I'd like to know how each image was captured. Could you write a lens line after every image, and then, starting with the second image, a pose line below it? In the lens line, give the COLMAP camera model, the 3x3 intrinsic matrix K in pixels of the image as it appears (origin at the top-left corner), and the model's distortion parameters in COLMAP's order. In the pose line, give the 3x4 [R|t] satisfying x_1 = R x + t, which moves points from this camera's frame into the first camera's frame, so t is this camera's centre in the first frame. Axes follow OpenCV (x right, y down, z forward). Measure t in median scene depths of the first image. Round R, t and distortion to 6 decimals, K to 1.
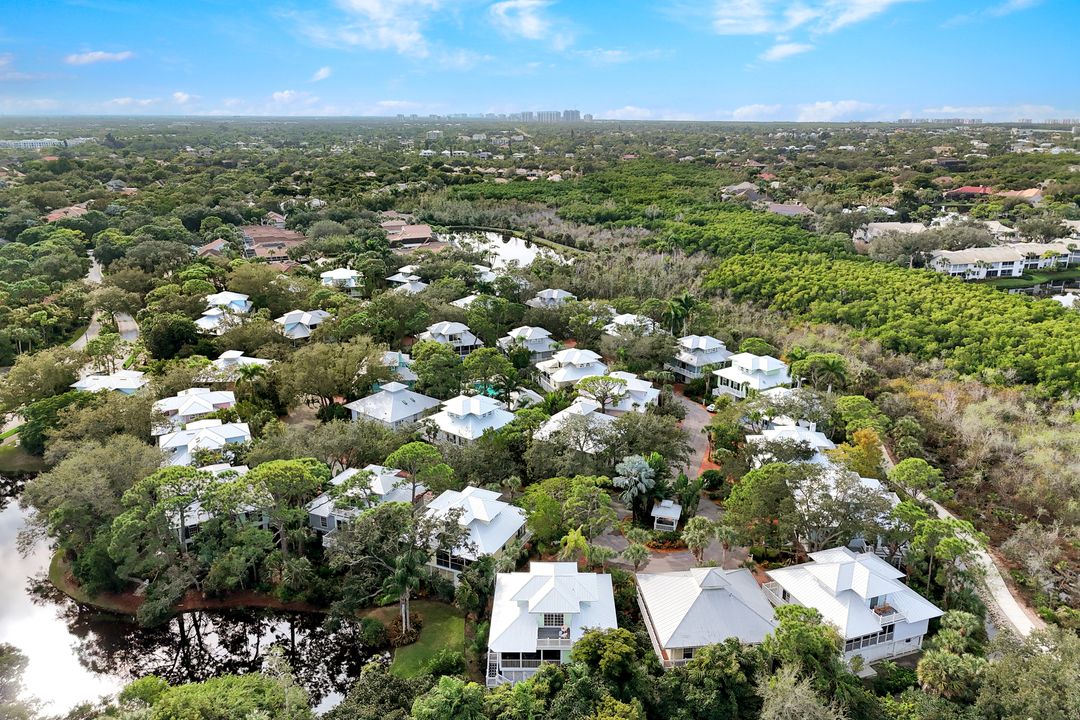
lens RADIAL K [[793.4, 0, 547.6], [0, 793.4, 383.2], [0, 0, 1]] dist [0.079084, -0.074537]
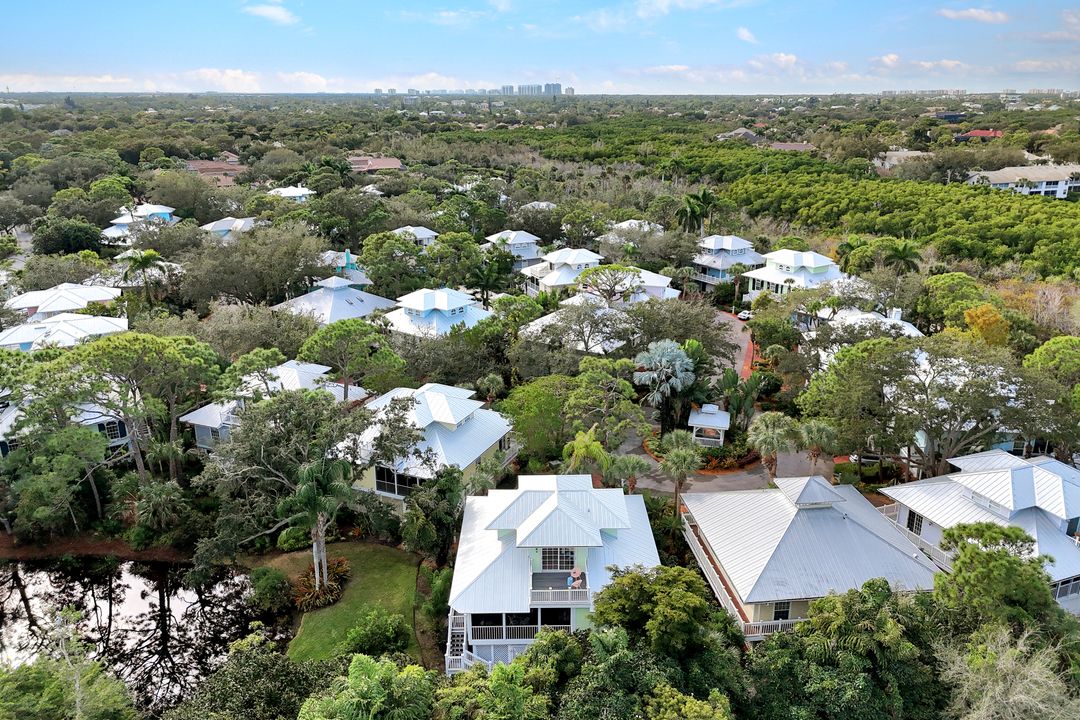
lens RADIAL K [[793.4, 0, 549.8], [0, 793.4, 370.9], [0, 0, 1]] dist [0.079084, -0.074537]
pose [[0.999678, -0.008257, 0.024006, -0.008825], [0.008087, 0.999942, 0.007141, 0.109919], [-0.024064, -0.006944, 0.999686, 0.293969]]
